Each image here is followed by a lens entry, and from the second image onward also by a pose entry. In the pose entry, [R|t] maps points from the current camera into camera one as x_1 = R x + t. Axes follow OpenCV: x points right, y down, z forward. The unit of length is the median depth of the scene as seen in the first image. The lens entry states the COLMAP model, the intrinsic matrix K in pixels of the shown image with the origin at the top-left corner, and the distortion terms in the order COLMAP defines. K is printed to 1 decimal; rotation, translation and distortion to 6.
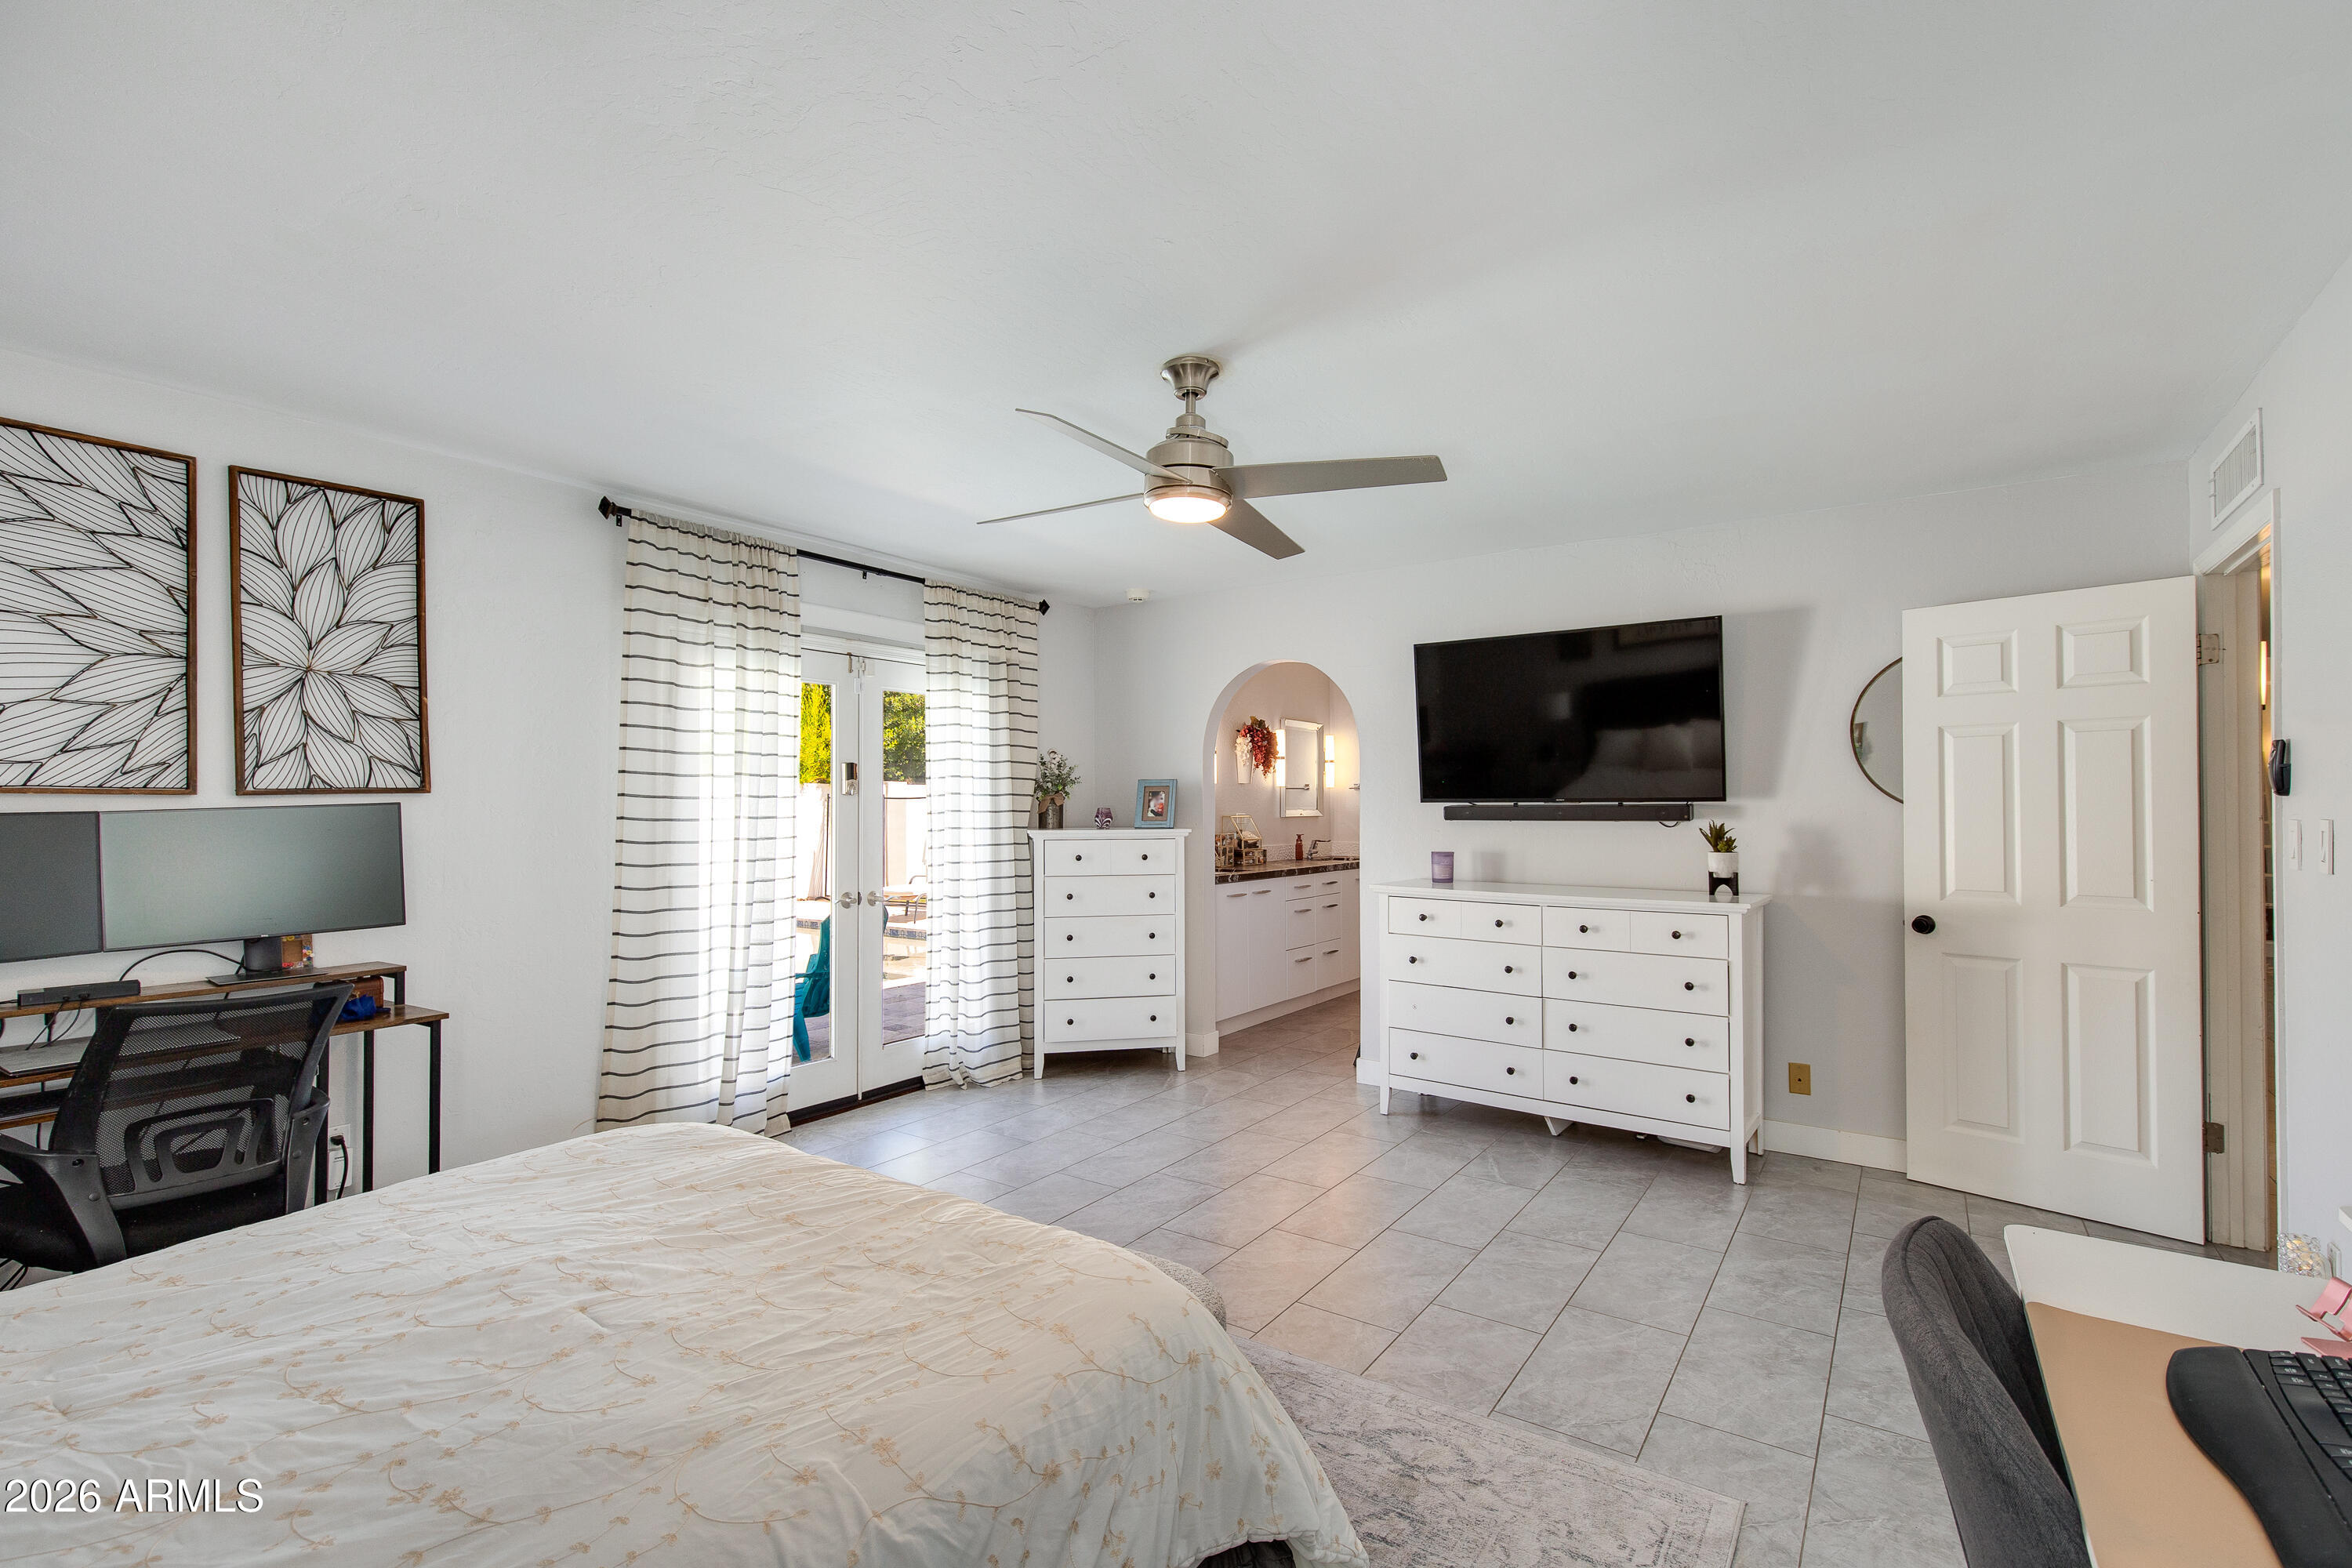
lens RADIAL K [[1062.4, 0, 1169.9], [0, 1062.4, 794.3], [0, 0, 1]] dist [0.009469, -0.006815]
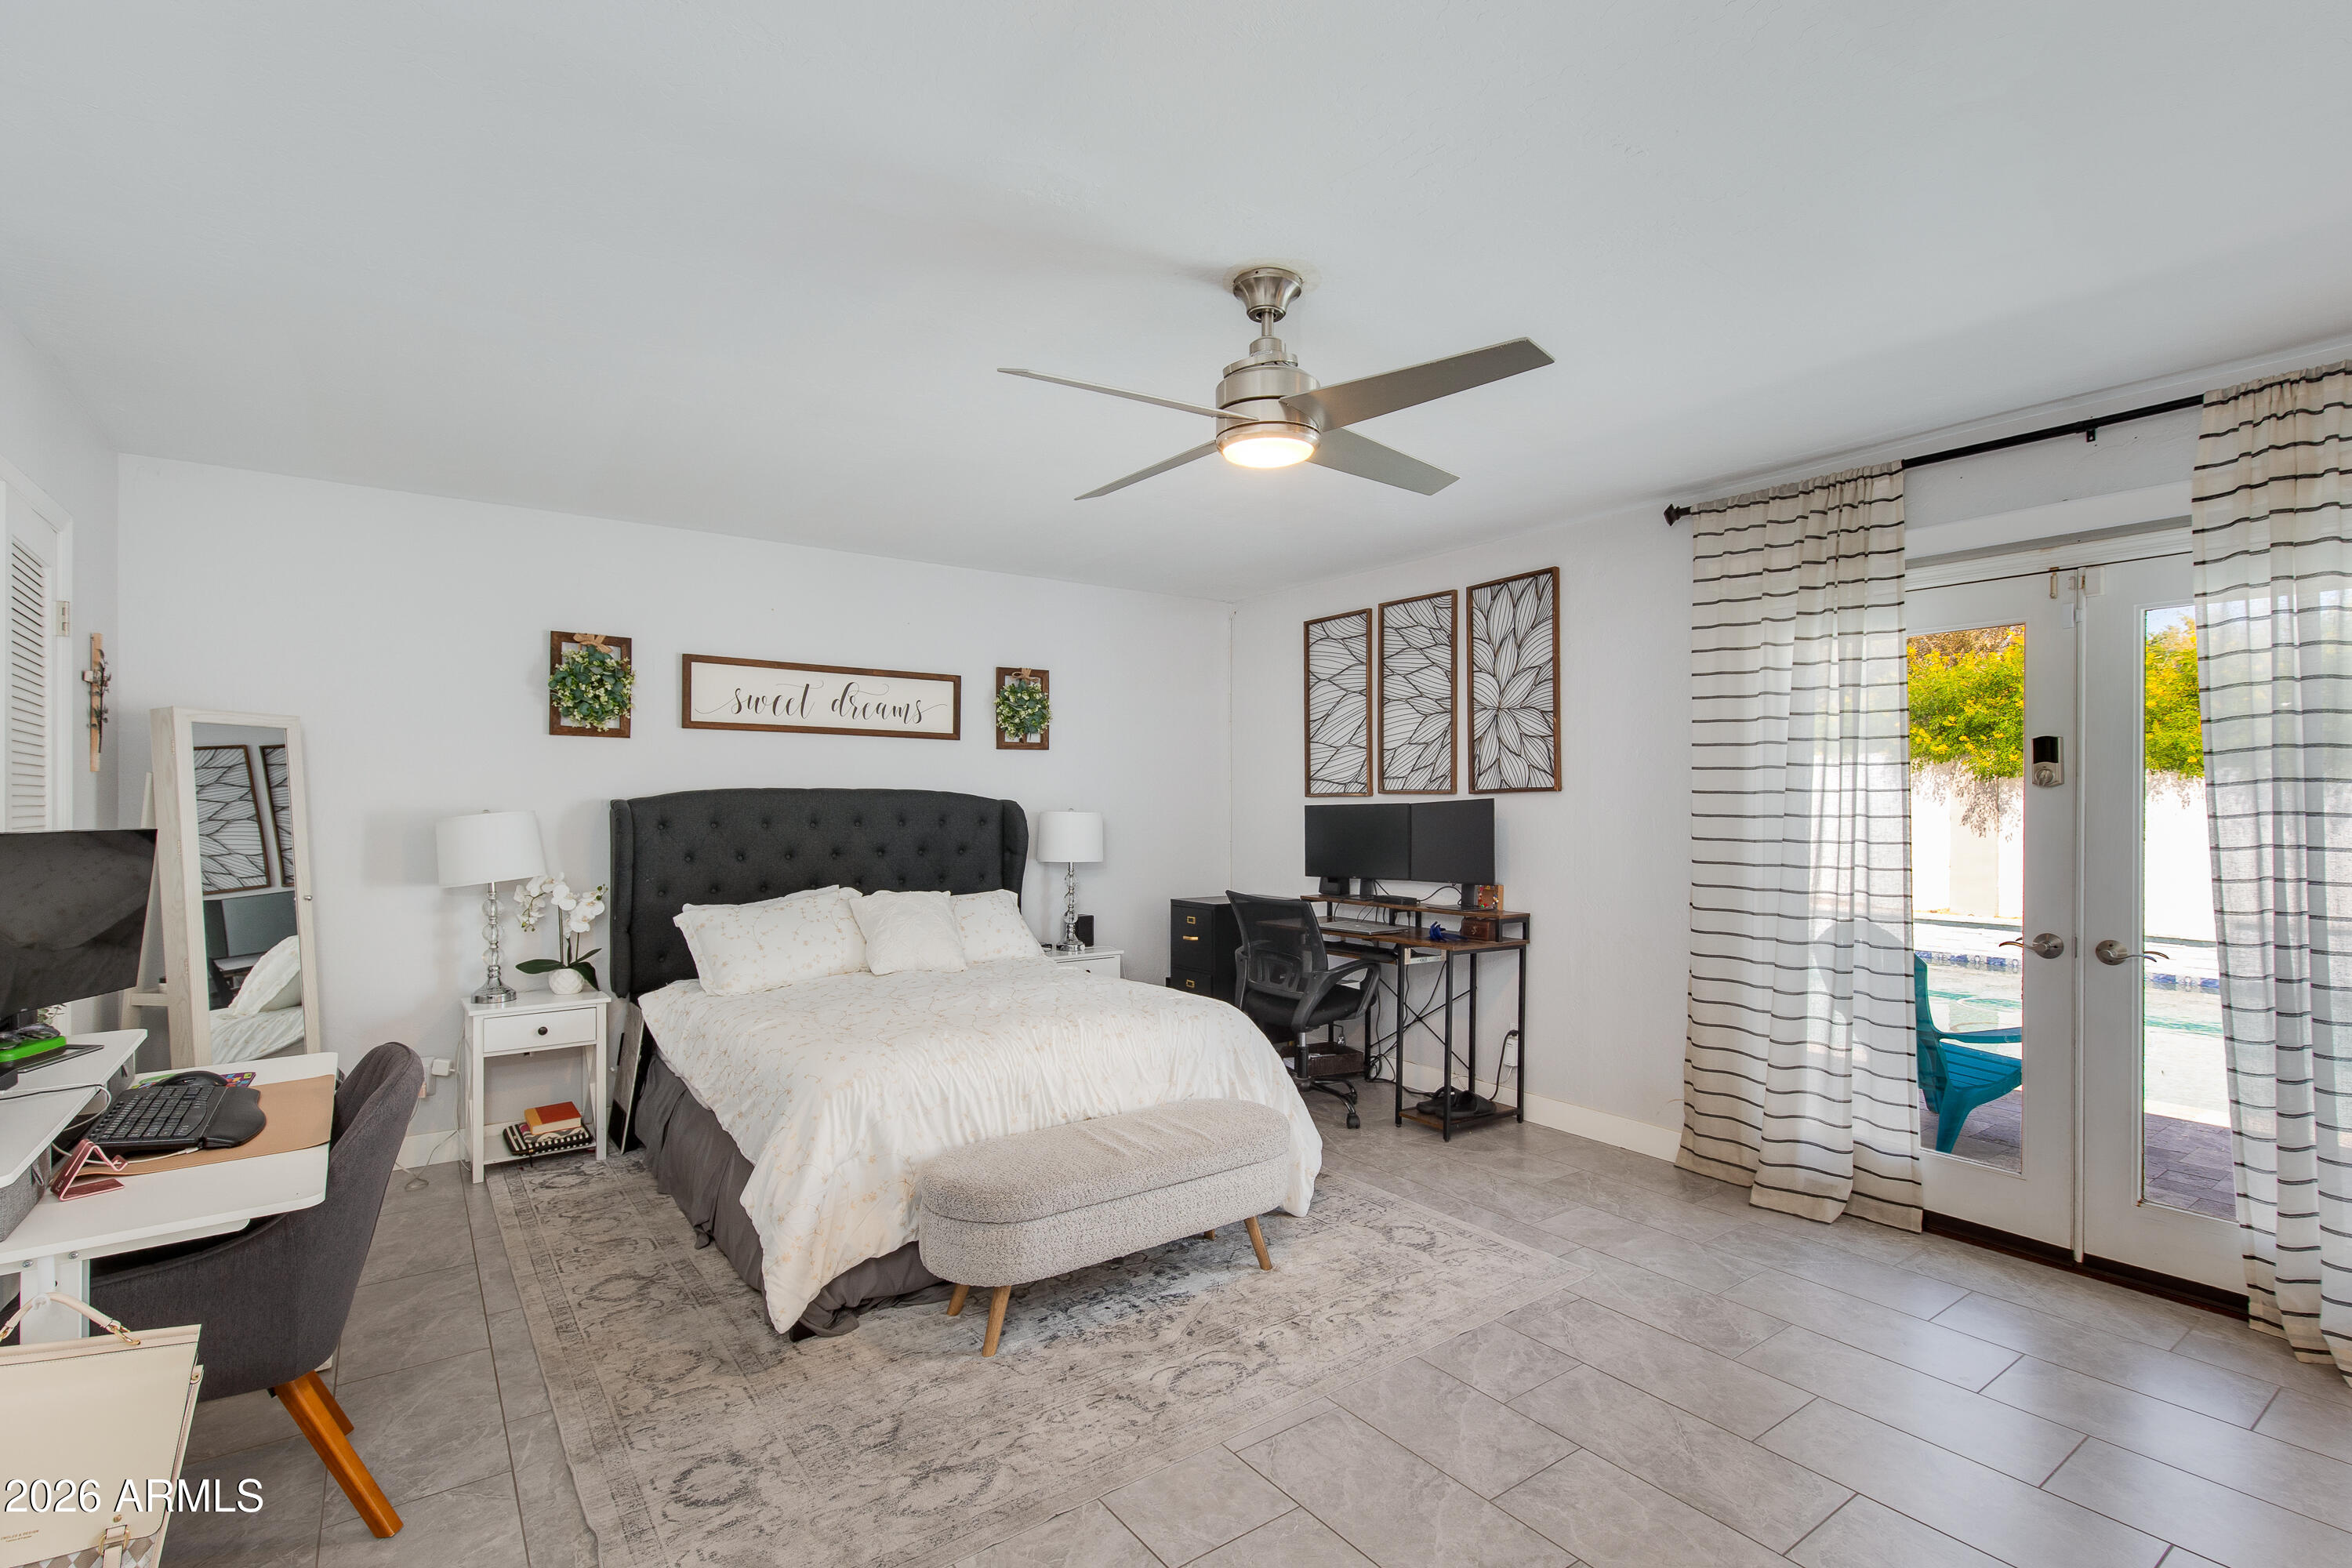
lens RADIAL K [[1062.4, 0, 1167.1], [0, 1062.4, 796.8], [0, 0, 1]] dist [0.009469, -0.006815]
pose [[-0.323714, 0.001536, -0.946154, 0.703418], [0.013181, 0.999909, -0.002886, 0.003261], [0.946063, -0.013405, -0.323704, 0.991629]]
